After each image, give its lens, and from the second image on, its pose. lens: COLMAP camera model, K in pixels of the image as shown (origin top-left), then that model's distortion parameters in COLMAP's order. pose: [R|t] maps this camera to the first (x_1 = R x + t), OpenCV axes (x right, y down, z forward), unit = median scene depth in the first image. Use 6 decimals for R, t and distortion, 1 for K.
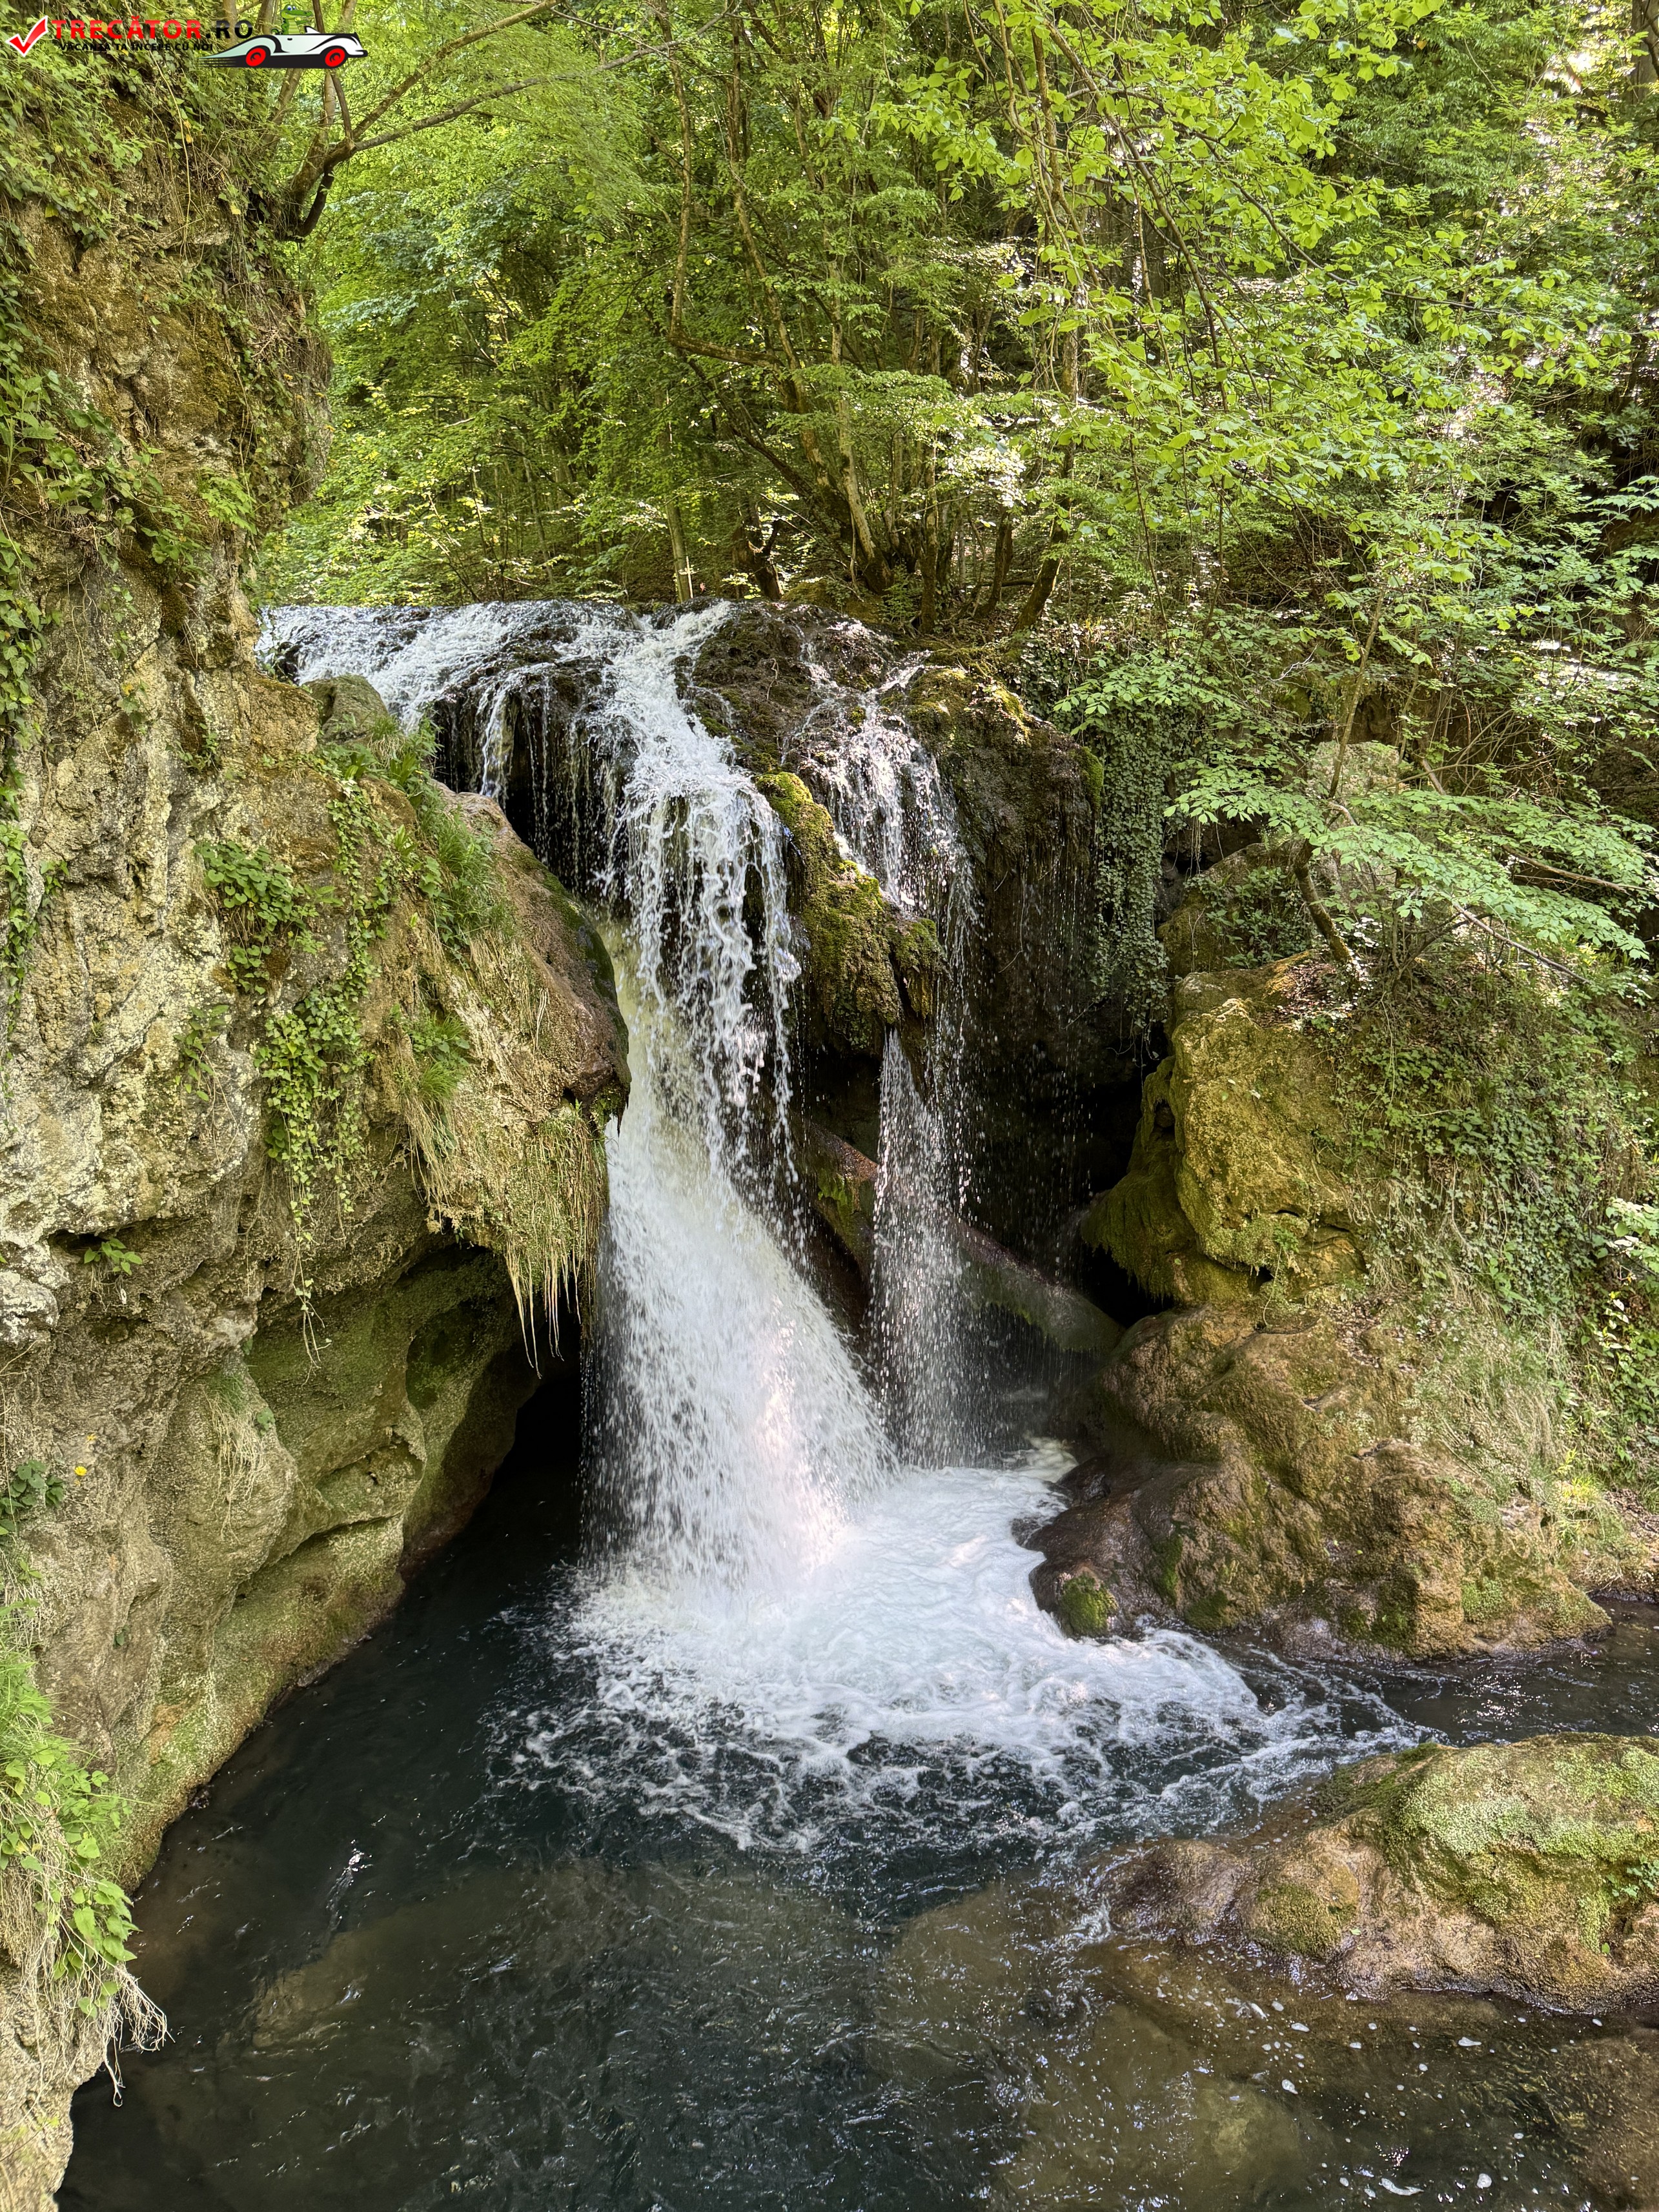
lens RADIAL K [[1553.0, 0, 835.5], [0, 1553.0, 1088.9], [0, 0, 1]] dist [0.082460, -0.110007]
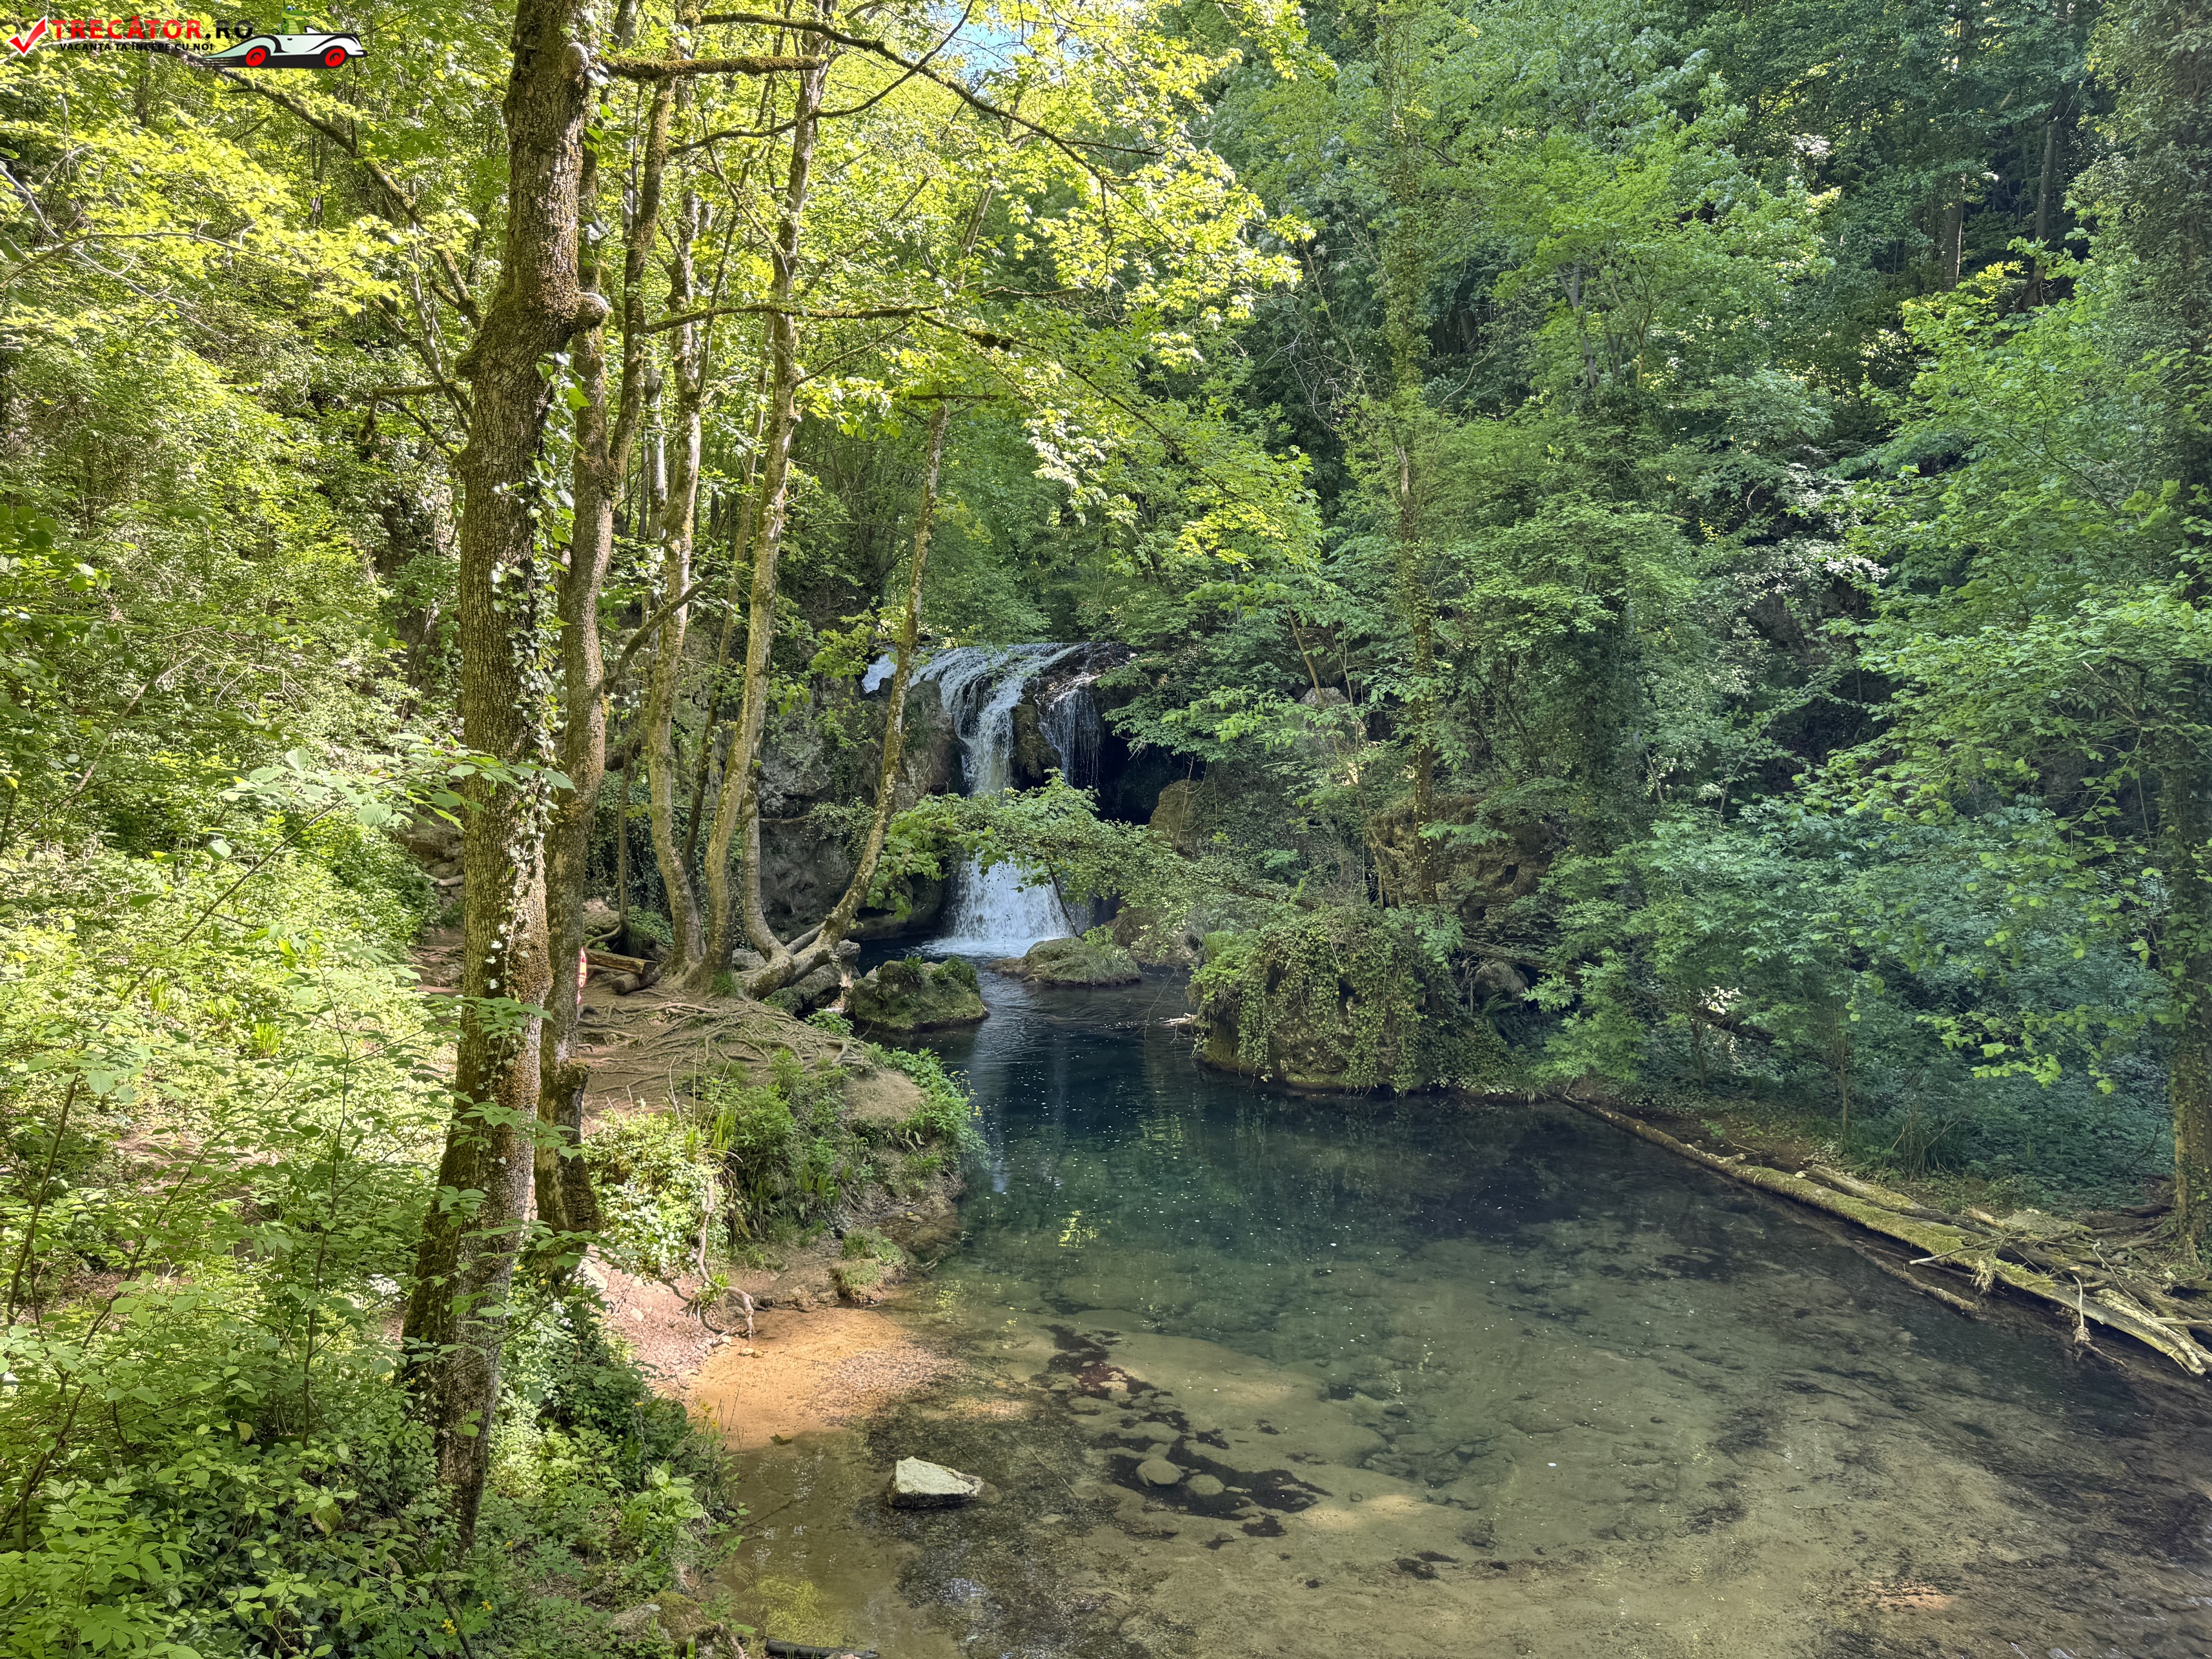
lens RADIAL K [[1553.0, 0, 1115.6], [0, 1553.0, 819.4], [0, 0, 1]] dist [0.082460, -0.110007]
pose [[0.854710, 0.022435, -0.518620, 1.814087], [-0.082581, 0.992219, -0.093174, 0.323575], [0.512494, 0.122465, 0.849913, -1.648840]]
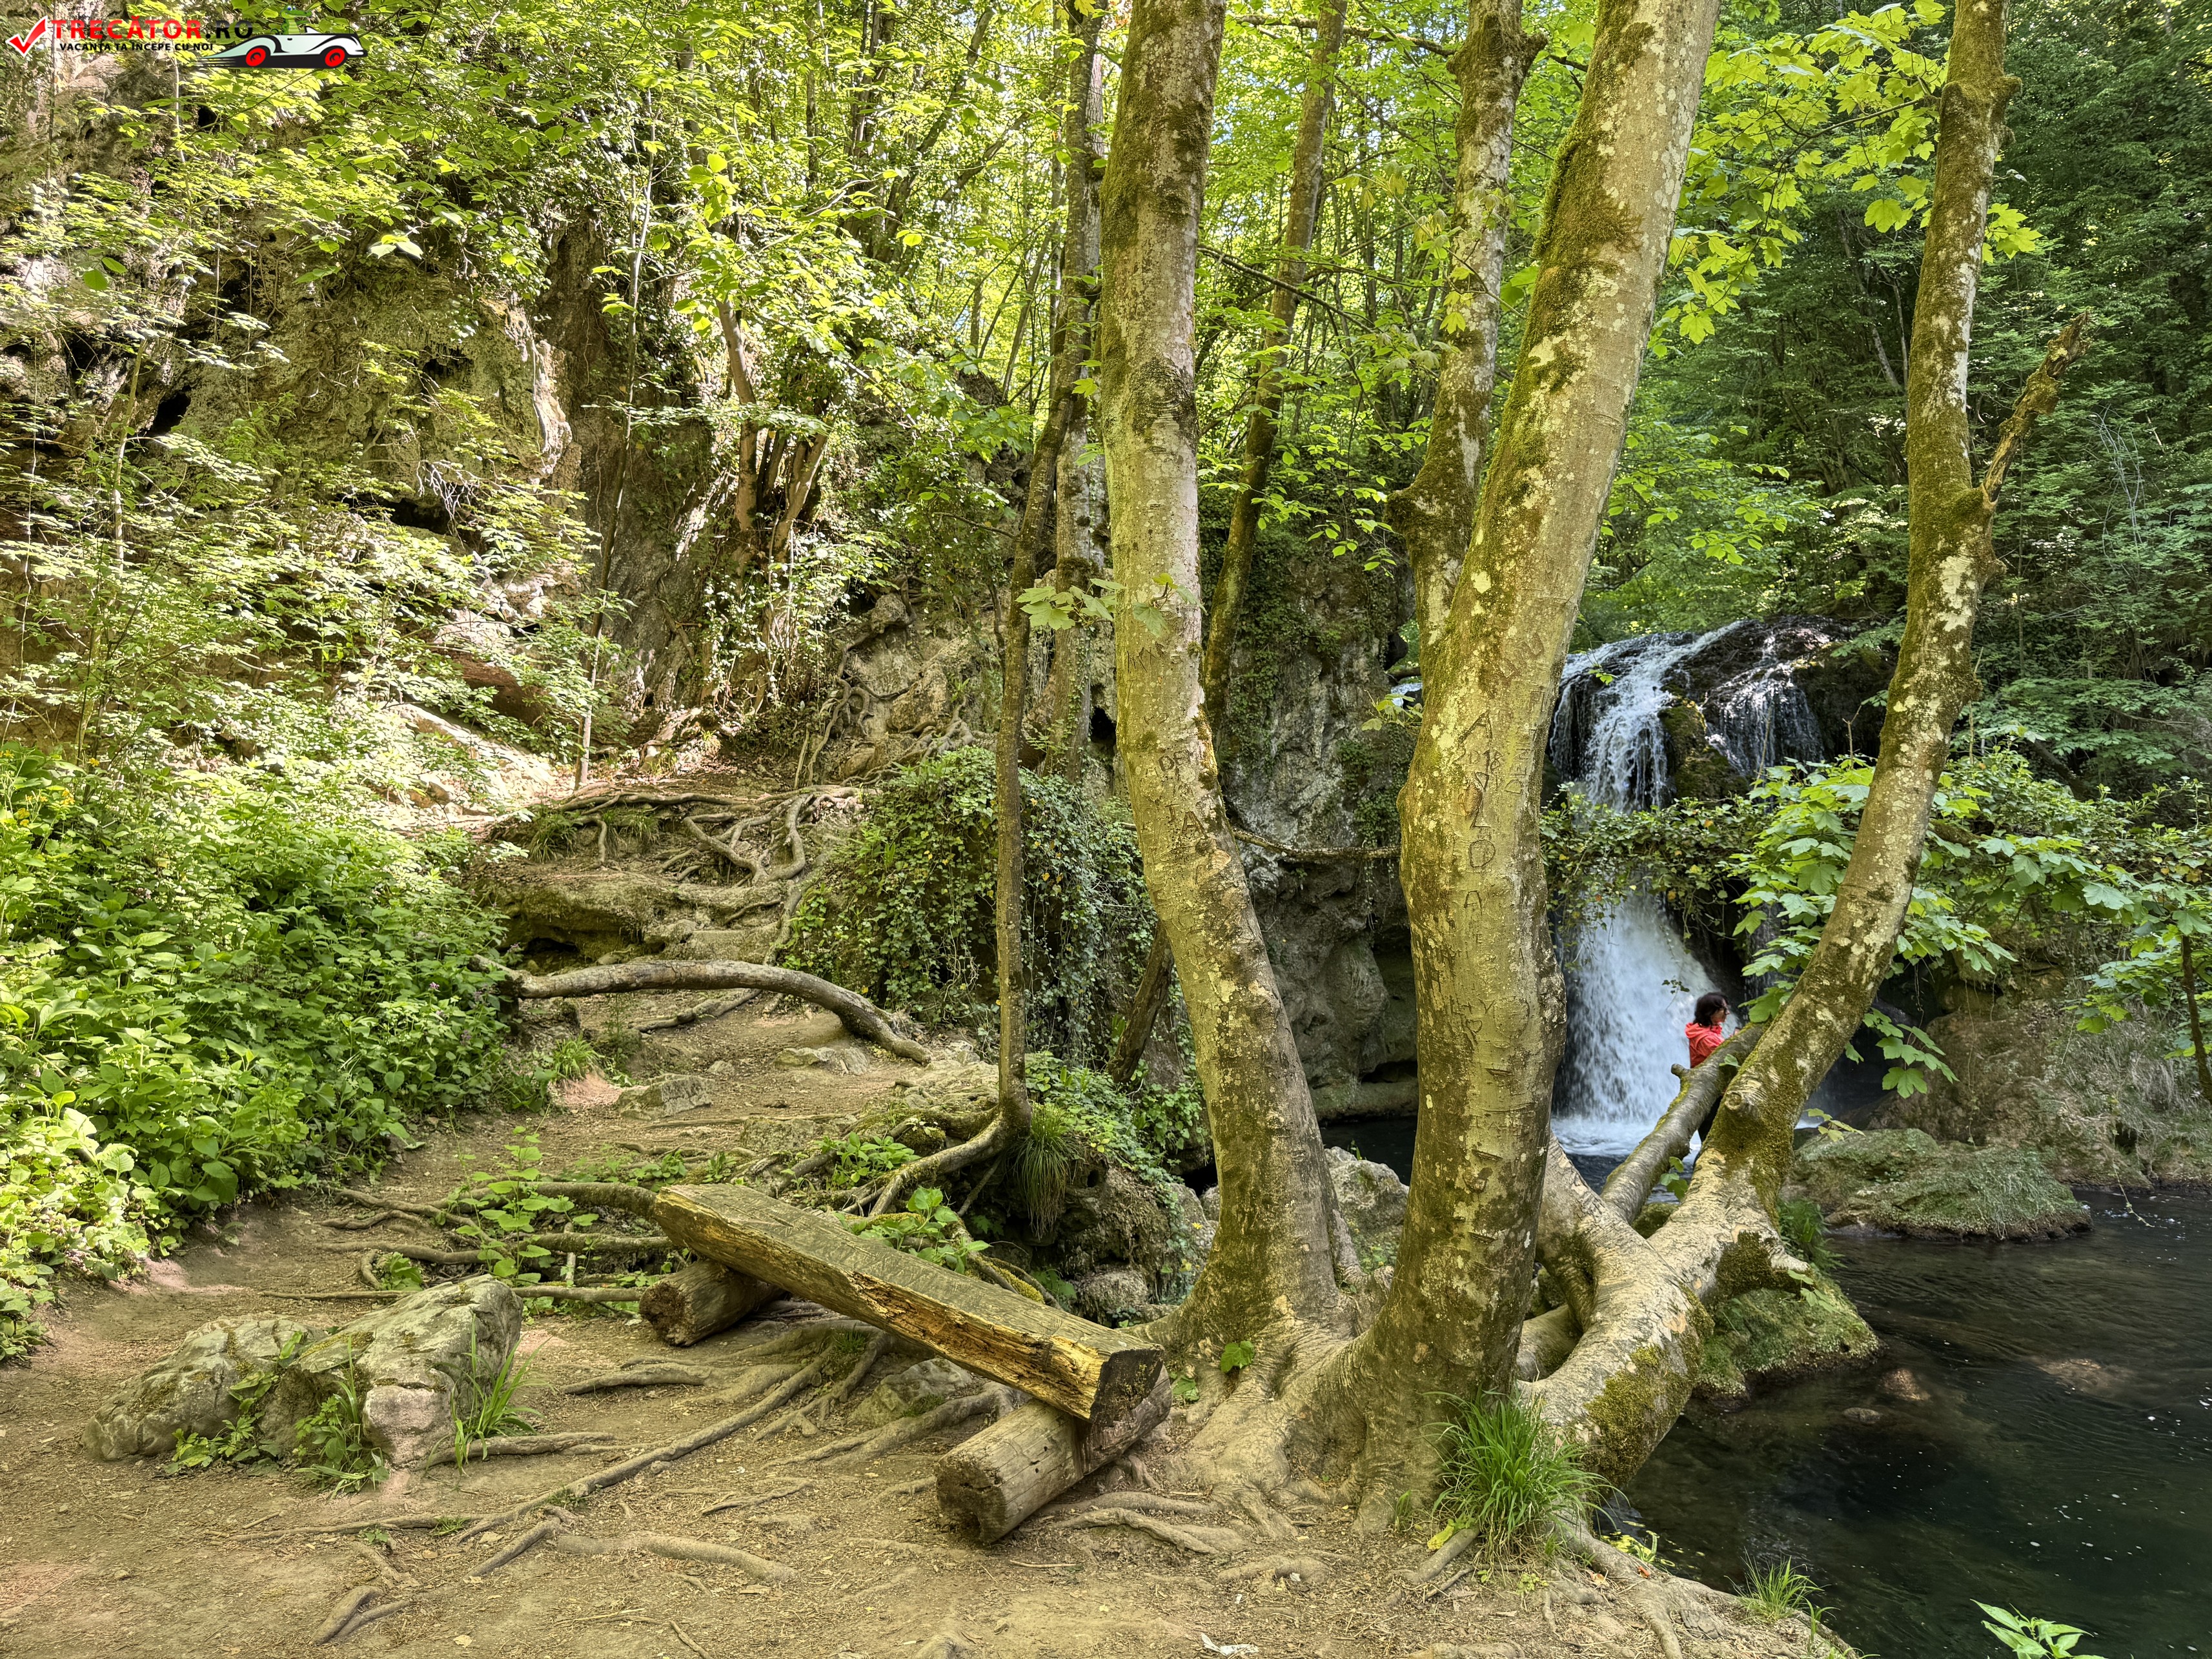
lens RADIAL K [[1553.0, 0, 1099.5], [0, 1553.0, 829.3], [0, 0, 1]] dist [0.082460, -0.110007]
pose [[0.695411, -0.046116, -0.717131, 0.824716], [-0.097020, 0.982777, -0.157279, 0.307436], [0.712032, 0.178950, 0.678960, -0.767204]]
